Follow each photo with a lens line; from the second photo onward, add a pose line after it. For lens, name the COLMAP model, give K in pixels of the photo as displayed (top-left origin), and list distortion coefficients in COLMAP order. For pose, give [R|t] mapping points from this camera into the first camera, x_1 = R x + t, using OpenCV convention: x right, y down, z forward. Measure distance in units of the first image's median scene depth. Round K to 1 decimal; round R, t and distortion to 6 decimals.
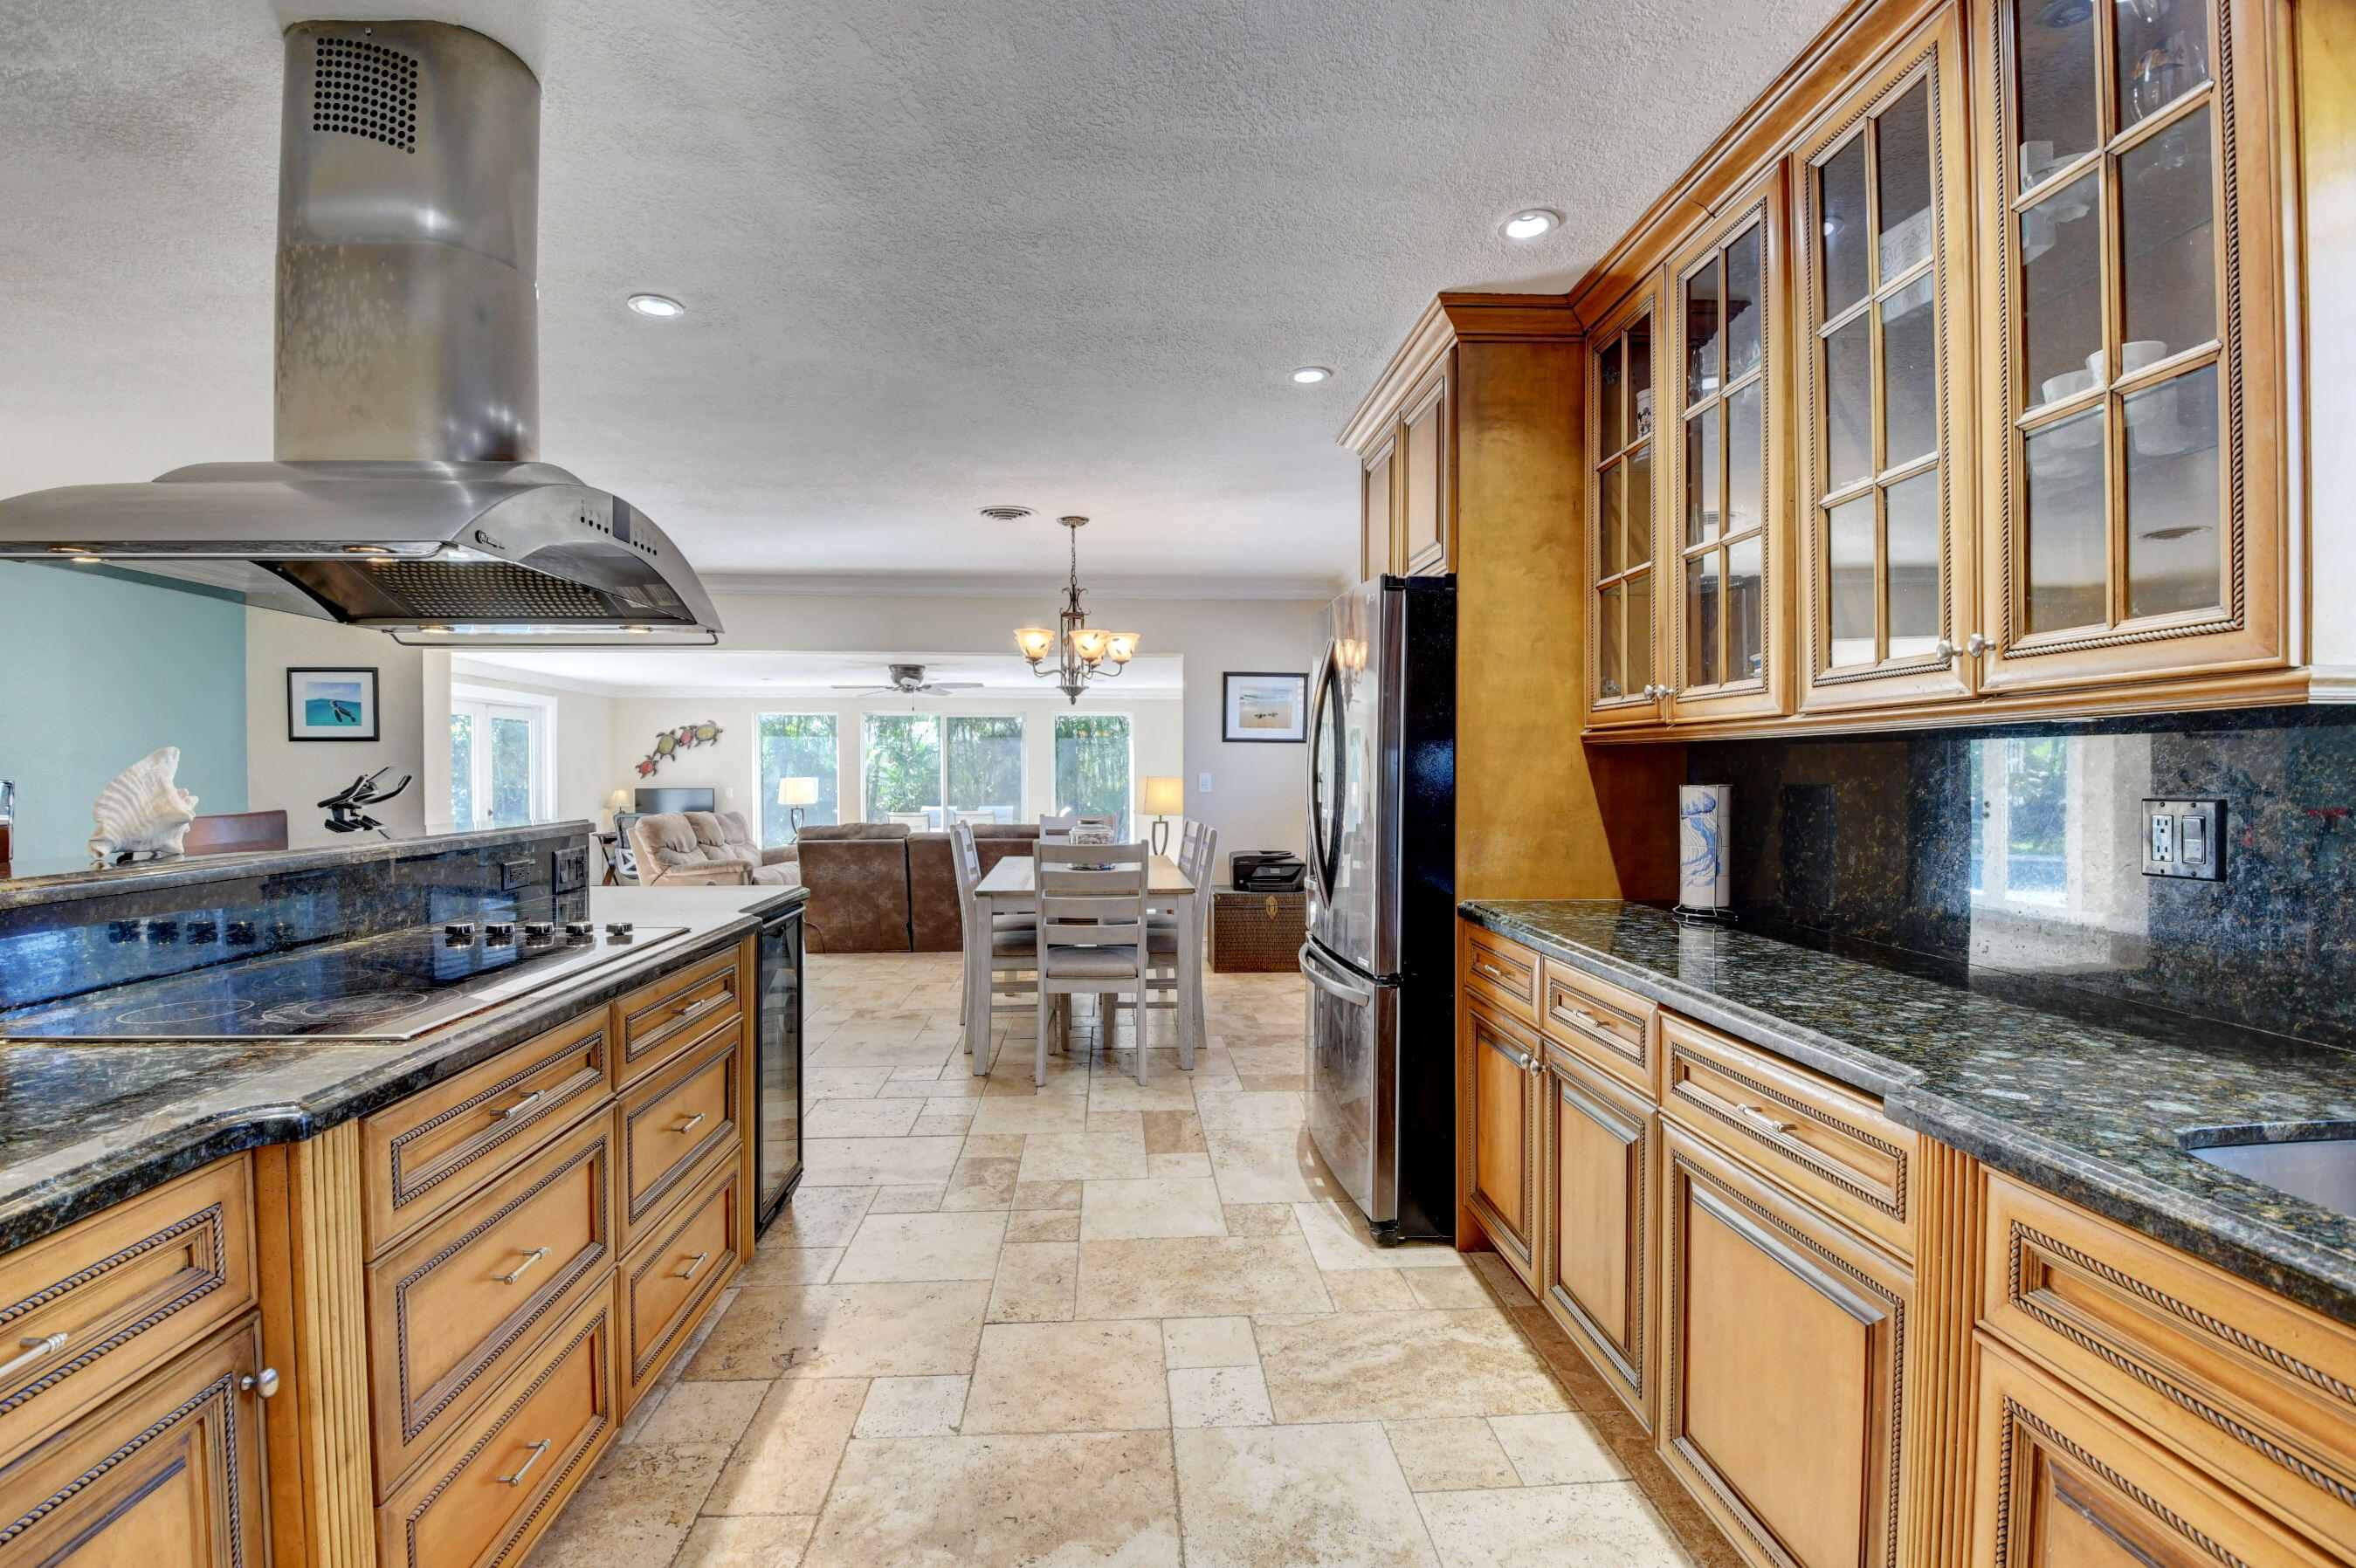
lens RADIAL K [[1041.1, 0, 1175.0], [0, 1041.1, 789.3], [0, 0, 1]] dist [-0.002793, -0.000834]
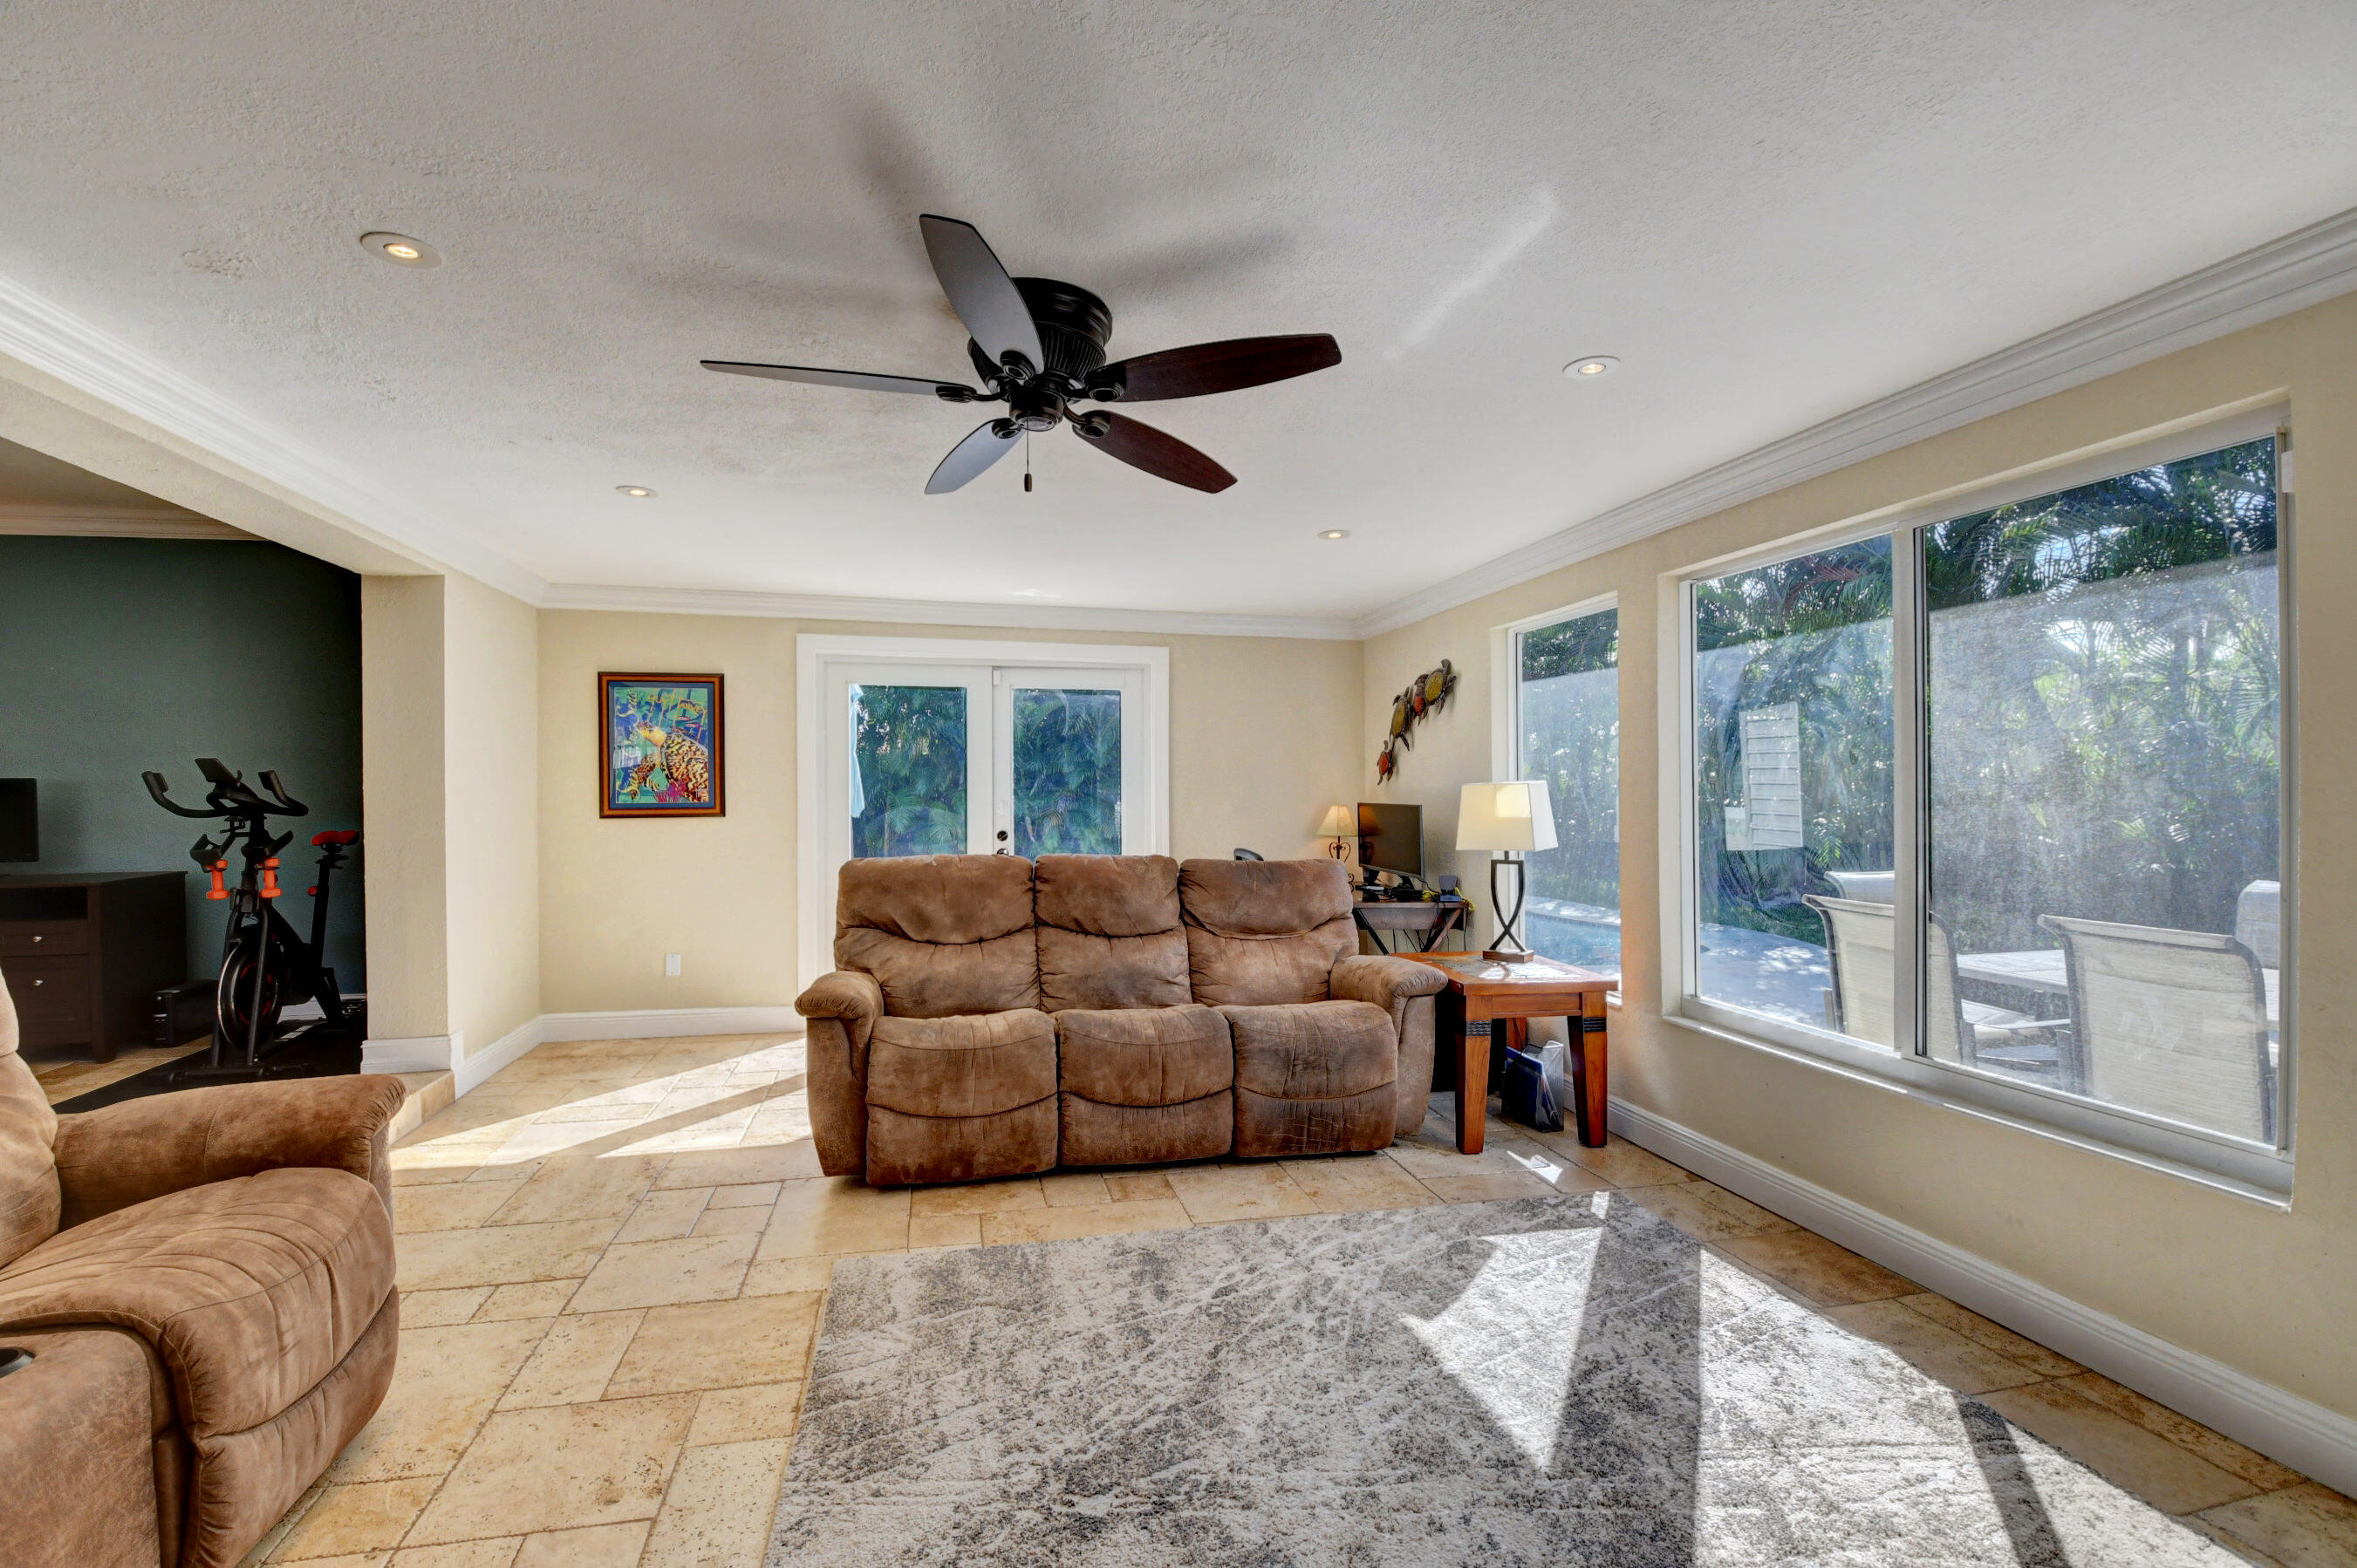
lens RADIAL K [[1041.5, 0, 1171.2], [0, 1041.5, 788.3], [0, 0, 1]] dist [-0.002793, -0.000834]
pose [[0.155306, -0.003441, -0.987860, -0.005378], [-0.015923, 0.999855, -0.005986, -0.003628], [0.987738, 0.016660, 0.155229, 0.811988]]
